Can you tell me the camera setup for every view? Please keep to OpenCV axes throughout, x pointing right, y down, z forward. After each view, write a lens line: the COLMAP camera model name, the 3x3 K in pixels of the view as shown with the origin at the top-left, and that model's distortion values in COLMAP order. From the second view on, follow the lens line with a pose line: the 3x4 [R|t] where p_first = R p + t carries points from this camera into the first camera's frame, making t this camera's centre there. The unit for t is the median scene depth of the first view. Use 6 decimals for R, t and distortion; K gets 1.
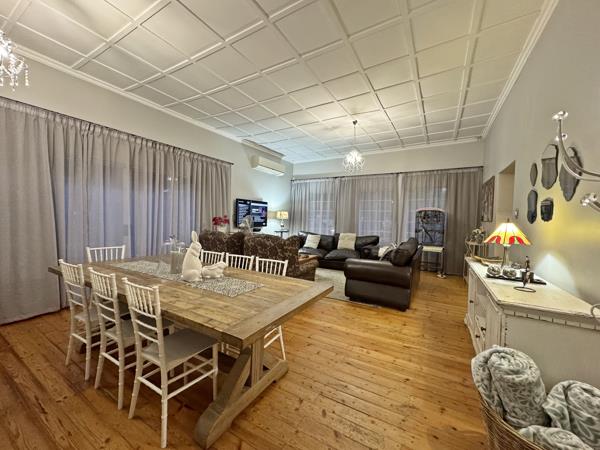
lens RADIAL K [[238.1, 0, 300.0], [0, 238.1, 225.0], [0, 0, 1]] dist [-0.000642, 0.000085]
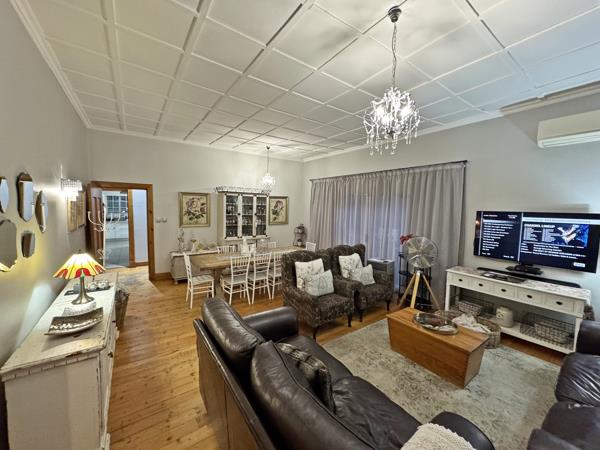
lens RADIAL K [[238.1, 0, 300.0], [0, 238.1, 225.0], [0, 0, 1]] dist [-0.000642, 0.000085]
pose [[-0.412797, 0.036739, -0.910082, 1.108356], [-0.054228, 0.996422, 0.064821, -0.192244], [0.909207, 0.076110, -0.409328, 1.778472]]
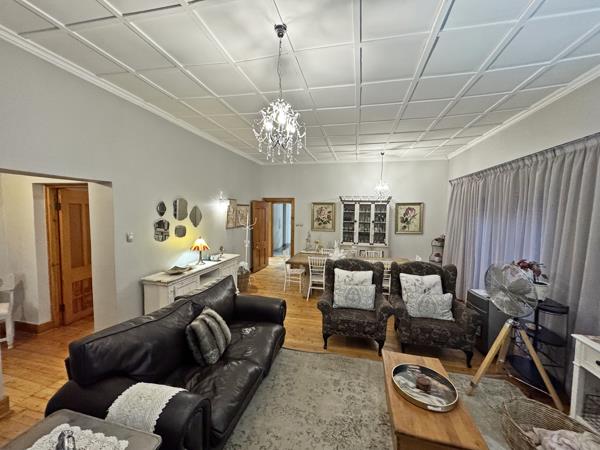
lens RADIAL K [[238.1, 0, 300.0], [0, 238.1, 225.0], [0, 0, 1]] dist [-0.000642, 0.000085]
pose [[-0.955310, -0.020649, -0.294885, 0.538181], [-0.045369, 0.995980, 0.077235, -0.236996], [0.292105, 0.087162, -0.952406, 2.405422]]
